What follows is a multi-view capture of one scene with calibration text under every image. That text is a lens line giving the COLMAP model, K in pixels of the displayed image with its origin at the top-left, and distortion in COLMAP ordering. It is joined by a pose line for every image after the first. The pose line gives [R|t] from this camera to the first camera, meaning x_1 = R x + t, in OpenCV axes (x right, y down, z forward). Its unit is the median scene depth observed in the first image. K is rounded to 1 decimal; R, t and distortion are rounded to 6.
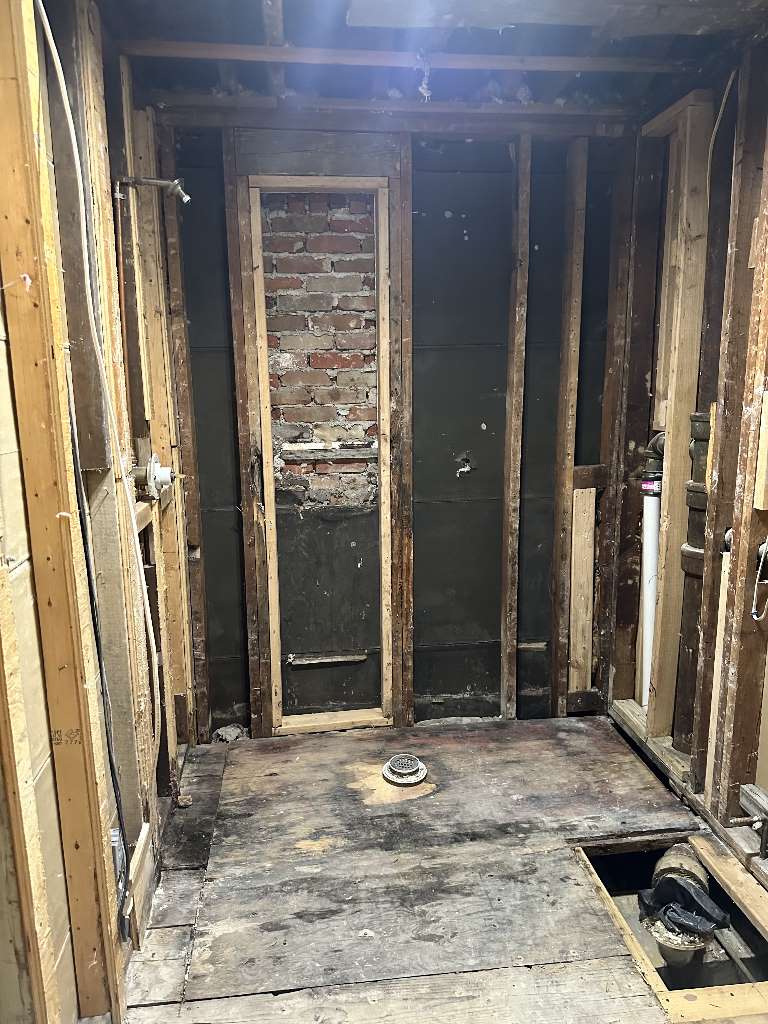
lens RADIAL K [[721.1, 0, 382.5], [0, 721.1, 509.6], [0, 0, 1]] dist [-0.003524, -0.004561]
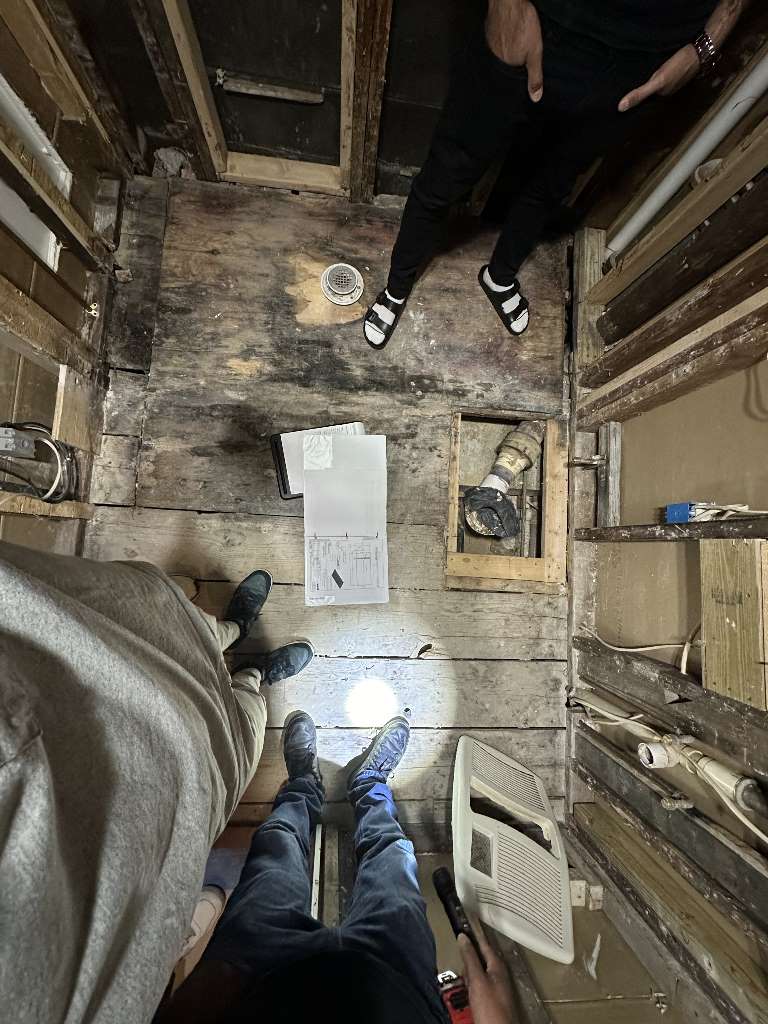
lens RADIAL K [[399.5, 0, 377.3], [0, 399.5, 510.4], [0, 0, 1]] dist [-0.004672, 0.000608]
pose [[0.976906, 0.183863, 0.108852, 0.087238], [-0.154012, 0.252807, 0.955180, -0.124233], [0.148104, -0.949886, 0.275286, 0.613062]]
